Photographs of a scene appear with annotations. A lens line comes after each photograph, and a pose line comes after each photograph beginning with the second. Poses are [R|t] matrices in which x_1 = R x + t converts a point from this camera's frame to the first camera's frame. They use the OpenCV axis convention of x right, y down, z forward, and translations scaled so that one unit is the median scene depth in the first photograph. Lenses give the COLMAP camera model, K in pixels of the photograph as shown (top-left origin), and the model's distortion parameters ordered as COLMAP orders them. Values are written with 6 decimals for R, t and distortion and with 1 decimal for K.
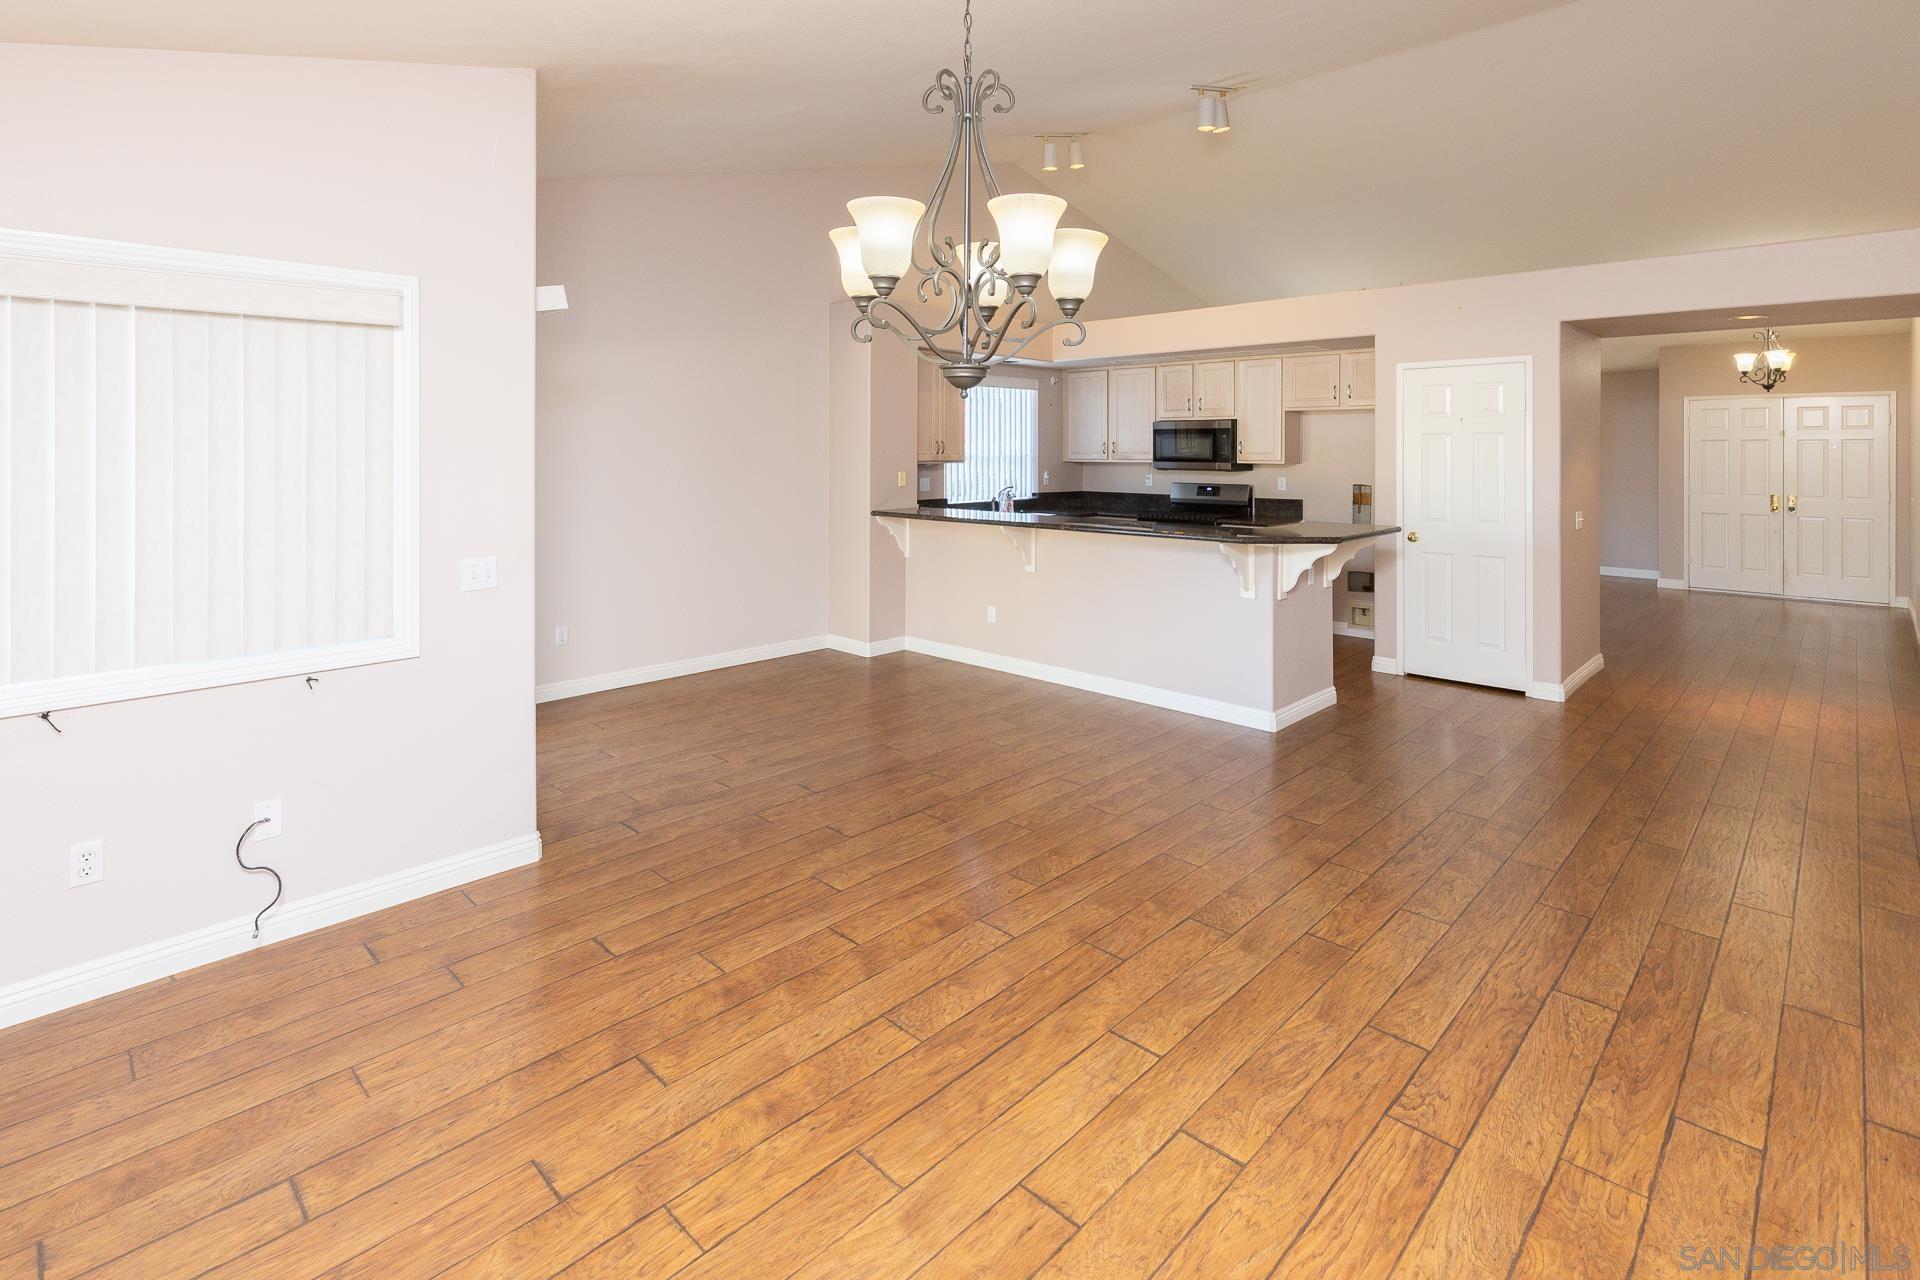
lens RADIAL K [[876.3, 0, 977.8], [0, 876.3, 576.4], [0, 0, 1]] dist [0.001891, 0.001013]
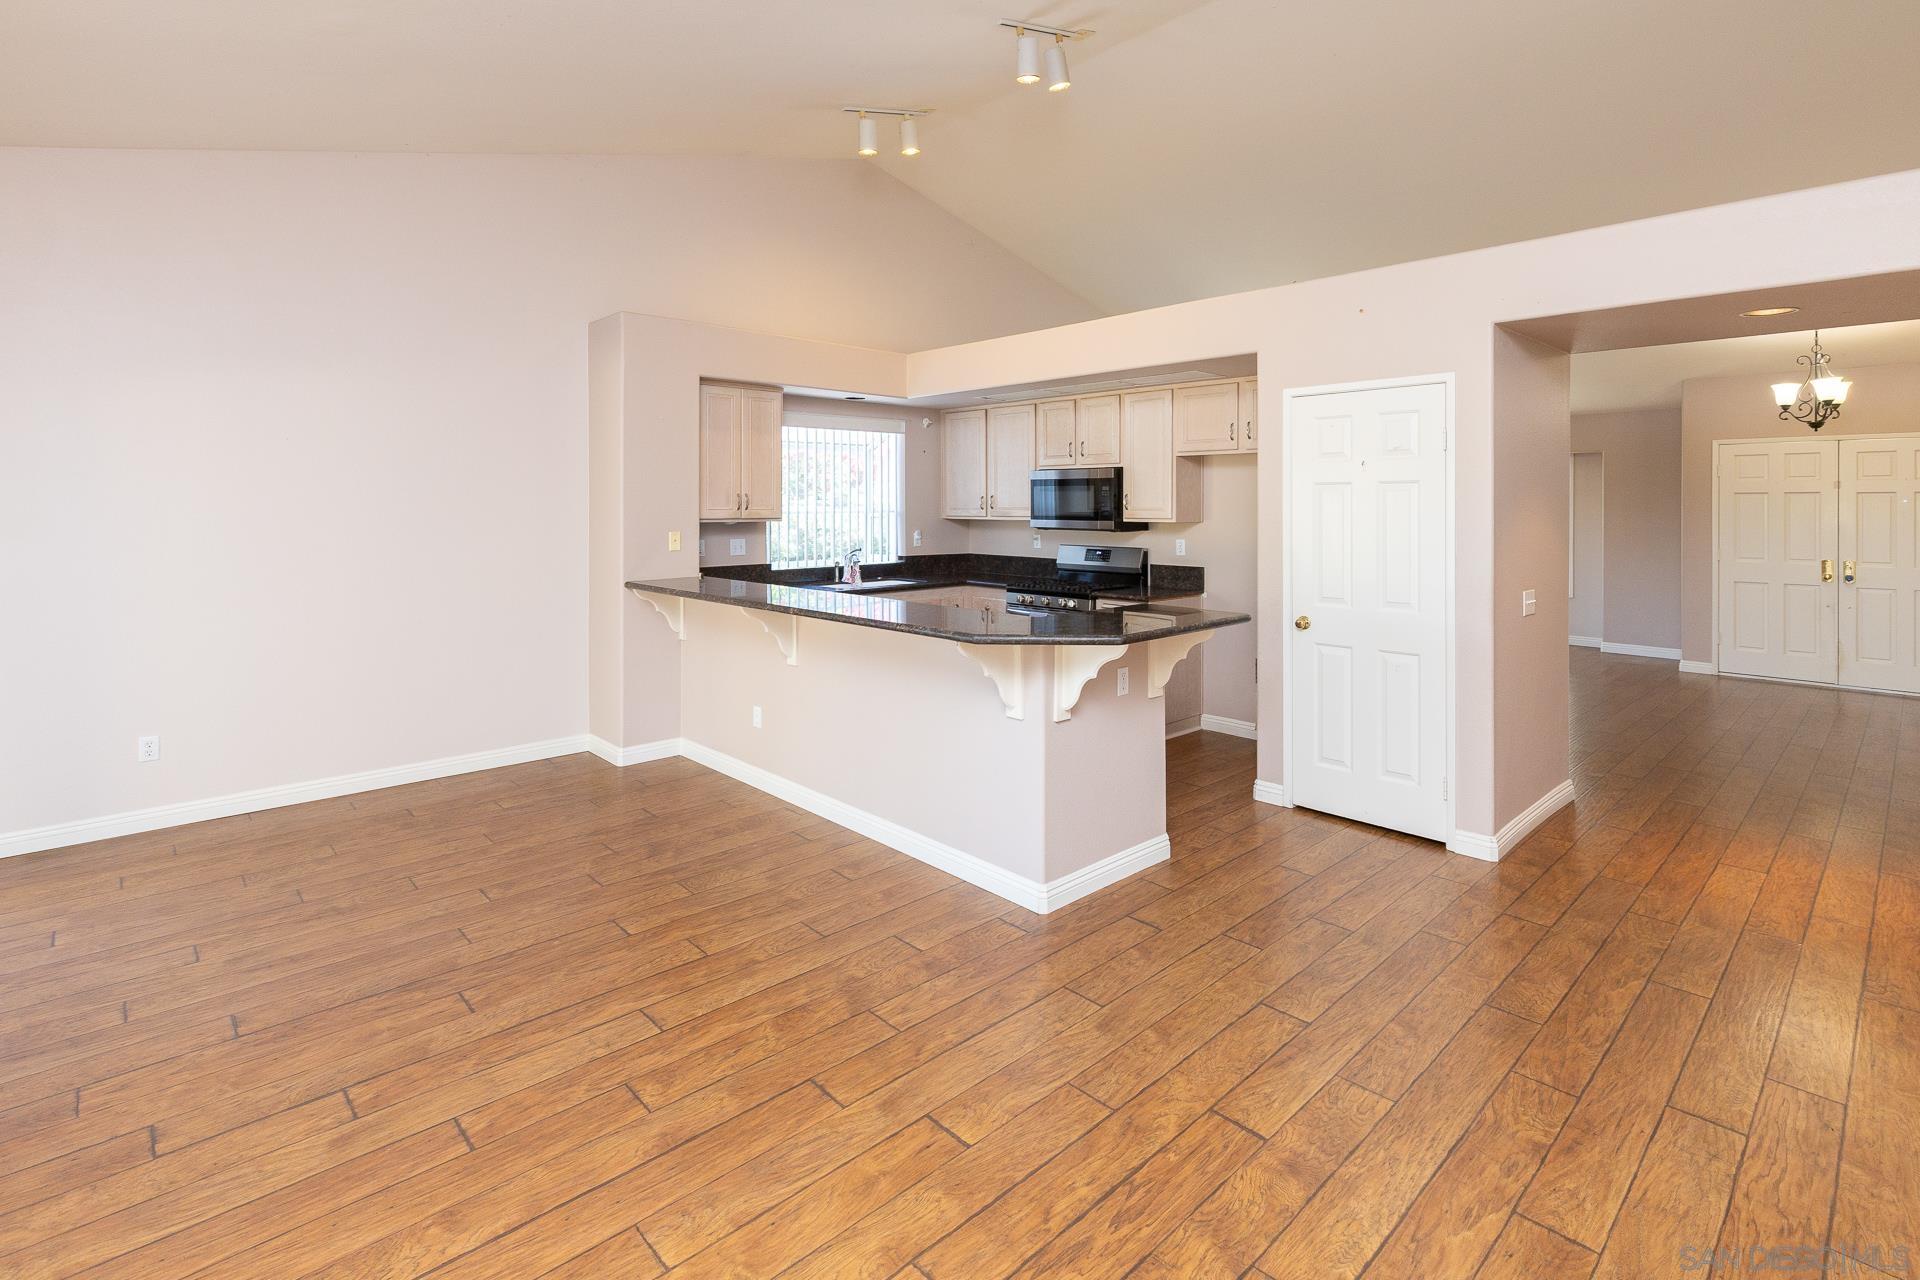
lens RADIAL K [[876.3, 0, 961.9], [0, 876.3, 627.4], [0, 0, 1]] dist [0.001891, 0.001013]
pose [[0.998741, 0.006650, -0.049724, 0.210327], [-0.006847, 0.999969, -0.003804, -0.030938], [0.049698, 0.004140, 0.998756, 0.210792]]
